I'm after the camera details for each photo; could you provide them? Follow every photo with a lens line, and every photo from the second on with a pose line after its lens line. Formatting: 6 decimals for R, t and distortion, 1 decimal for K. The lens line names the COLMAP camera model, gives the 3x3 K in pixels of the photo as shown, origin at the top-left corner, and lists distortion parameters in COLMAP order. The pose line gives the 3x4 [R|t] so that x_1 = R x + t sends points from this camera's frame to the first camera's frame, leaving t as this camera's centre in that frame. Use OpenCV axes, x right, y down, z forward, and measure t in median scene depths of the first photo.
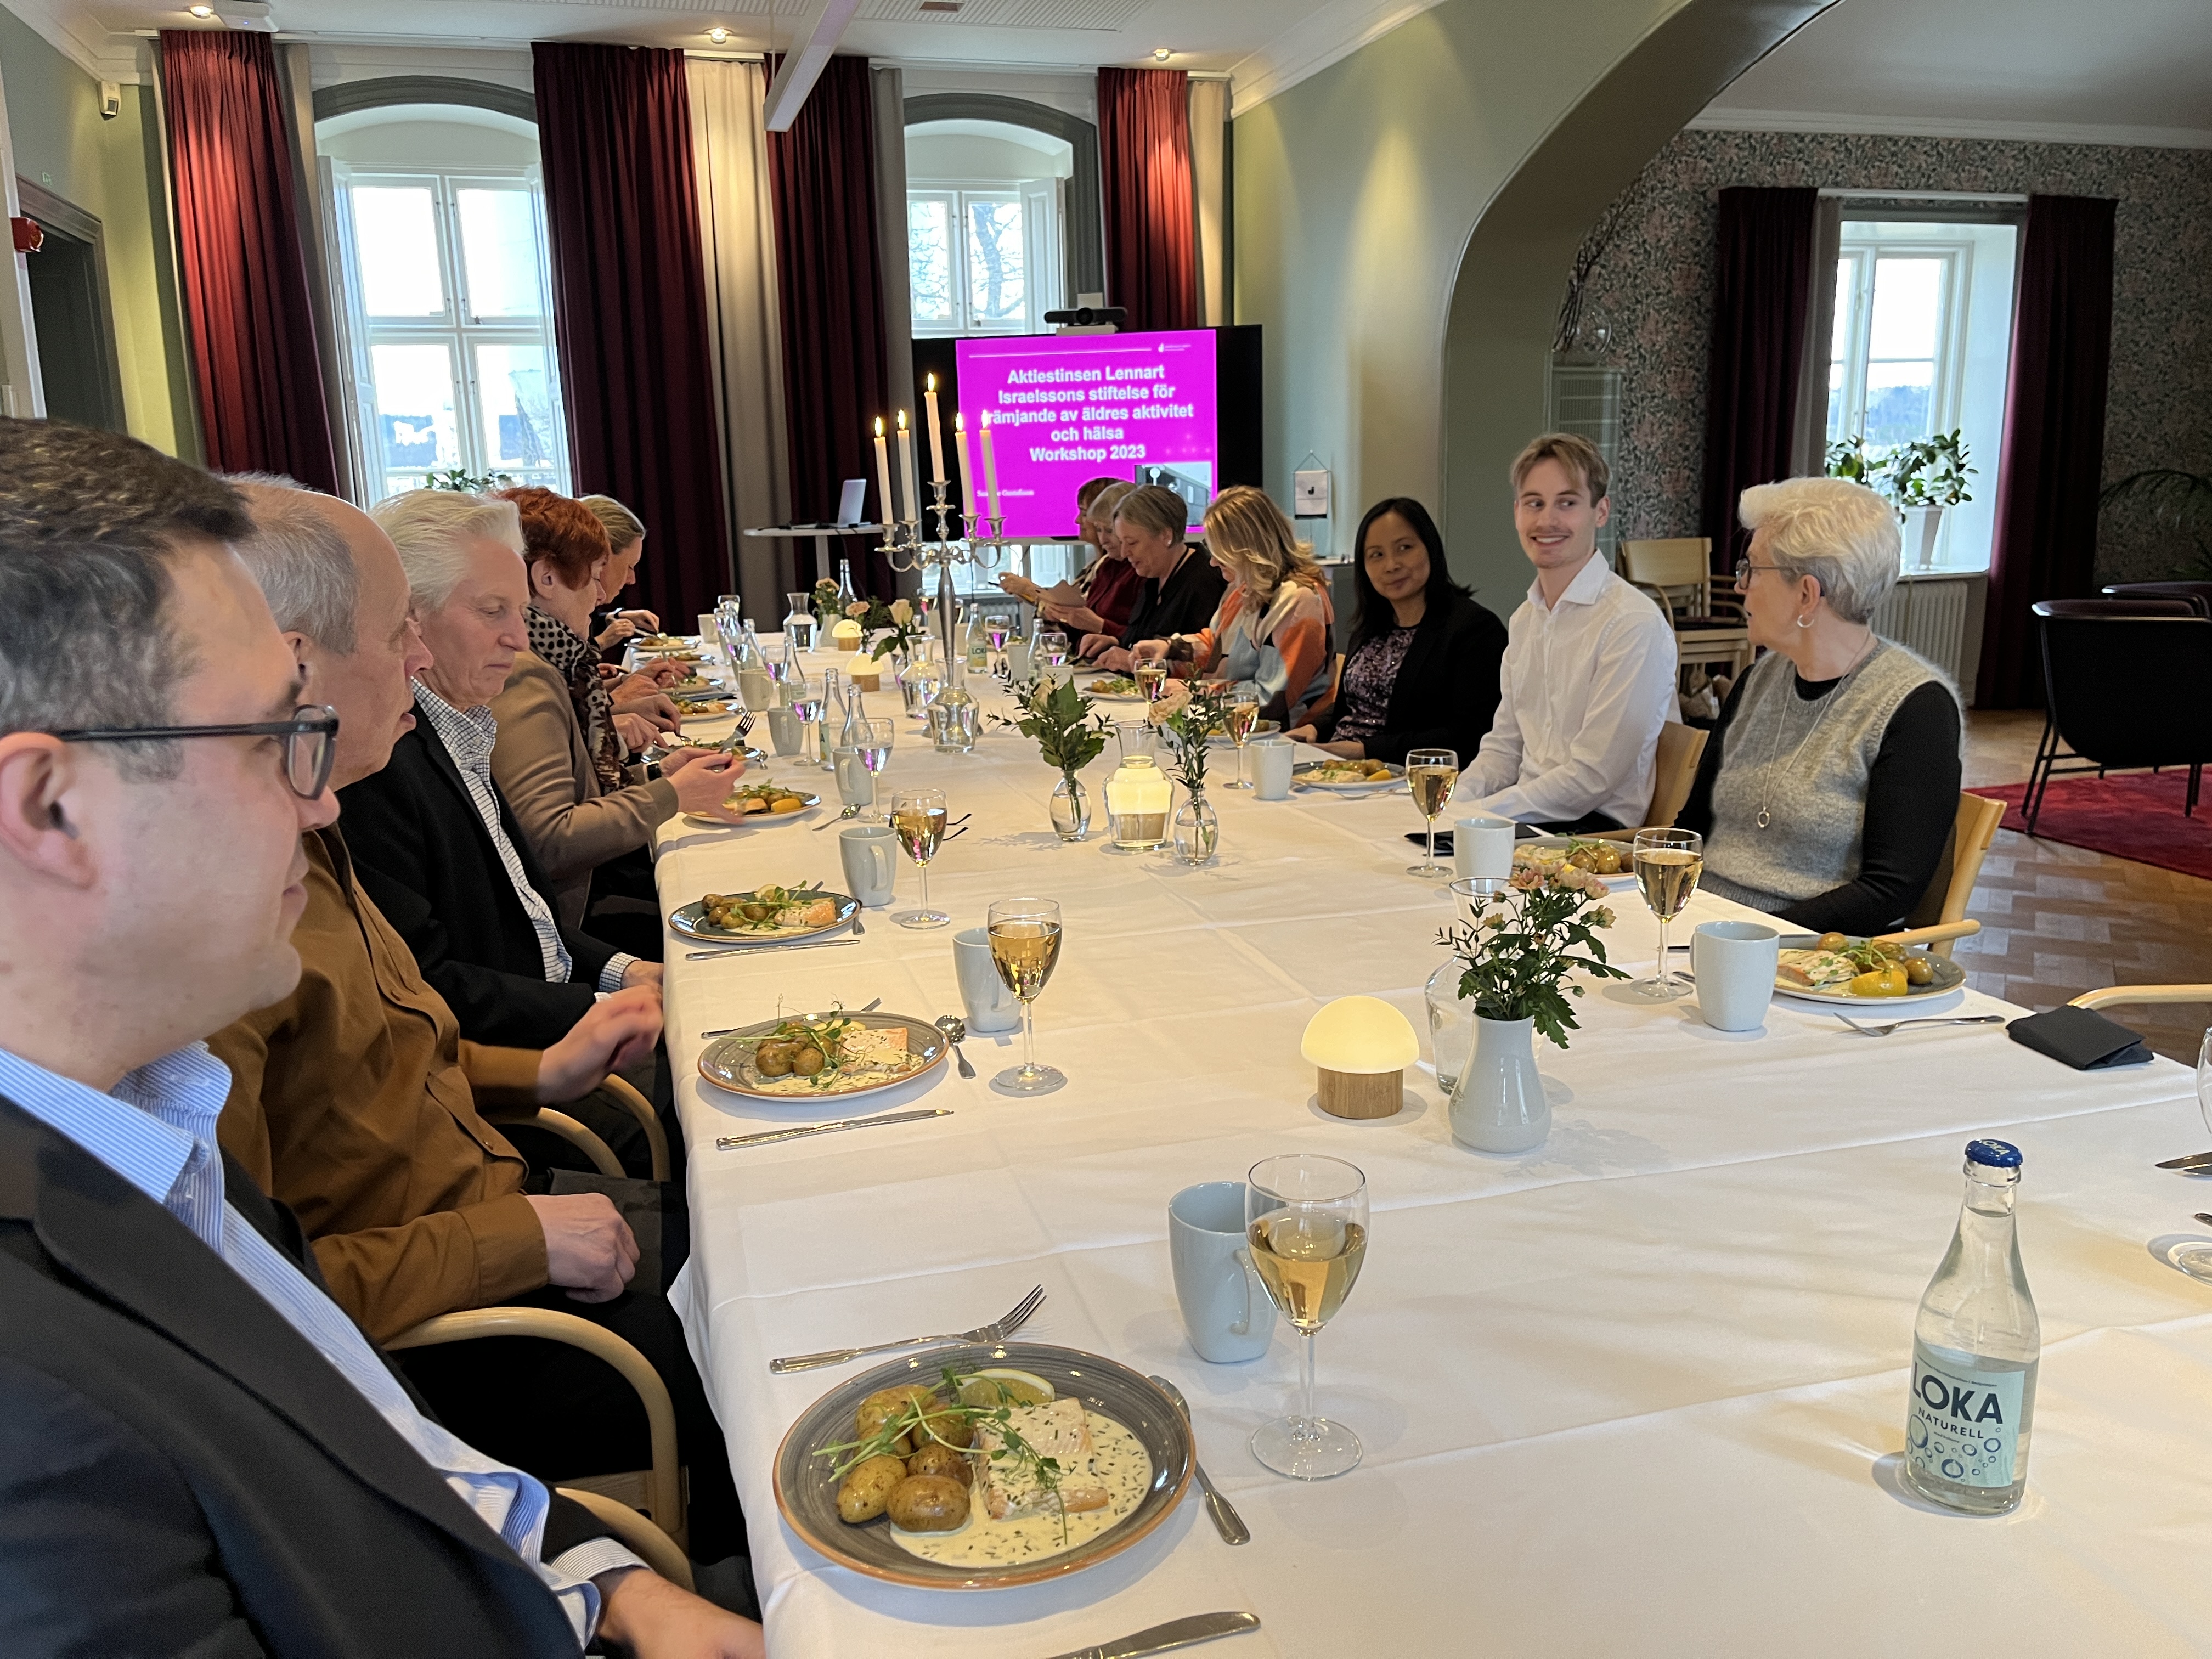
lens RADIAL K [[1677.8, 0, 1112.7], [0, 1677.8, 829.3], [0, 0, 1]] dist [0.062710, -0.071763]
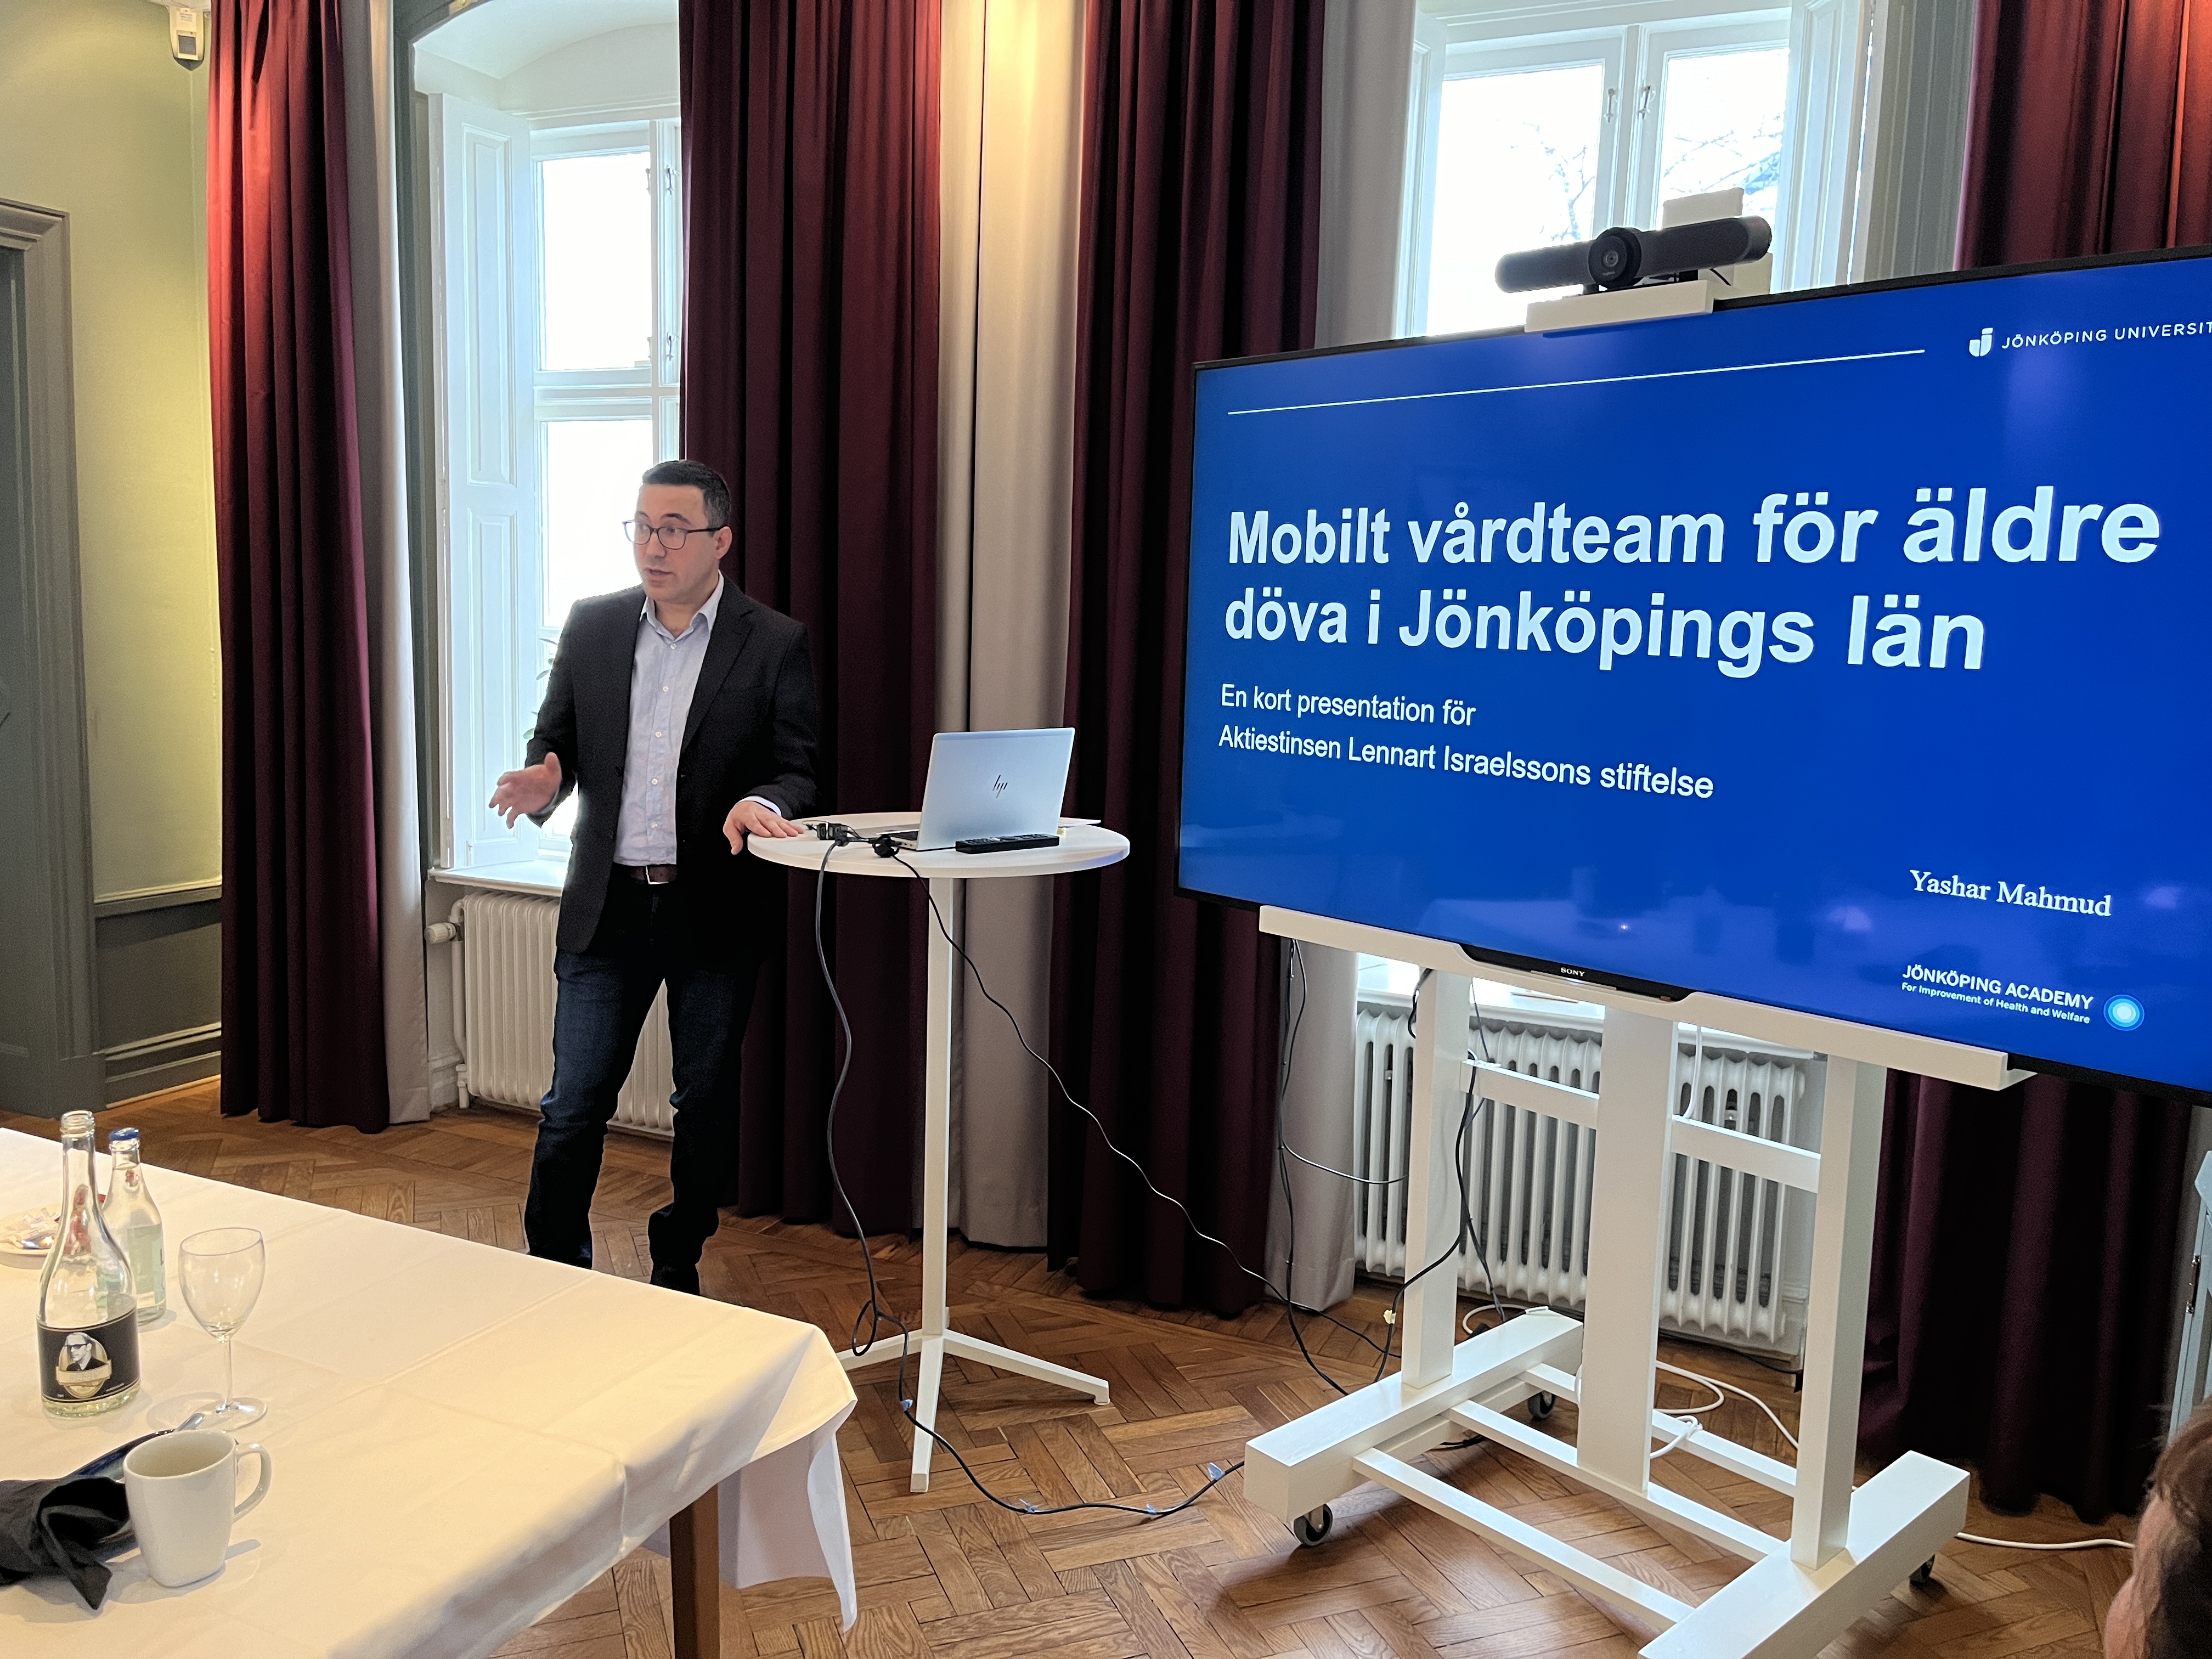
lens RADIAL K [[1677.8, 0, 1093.0], [0, 1677.8, 830.1], [0, 0, 1]] dist [0.062710, -0.071763]
pose [[0.757945, 0.140709, -0.636962, 0.103366], [-0.186359, 0.982470, -0.004722, -0.177000], [0.625132, 0.122283, 0.770881, 0.680785]]
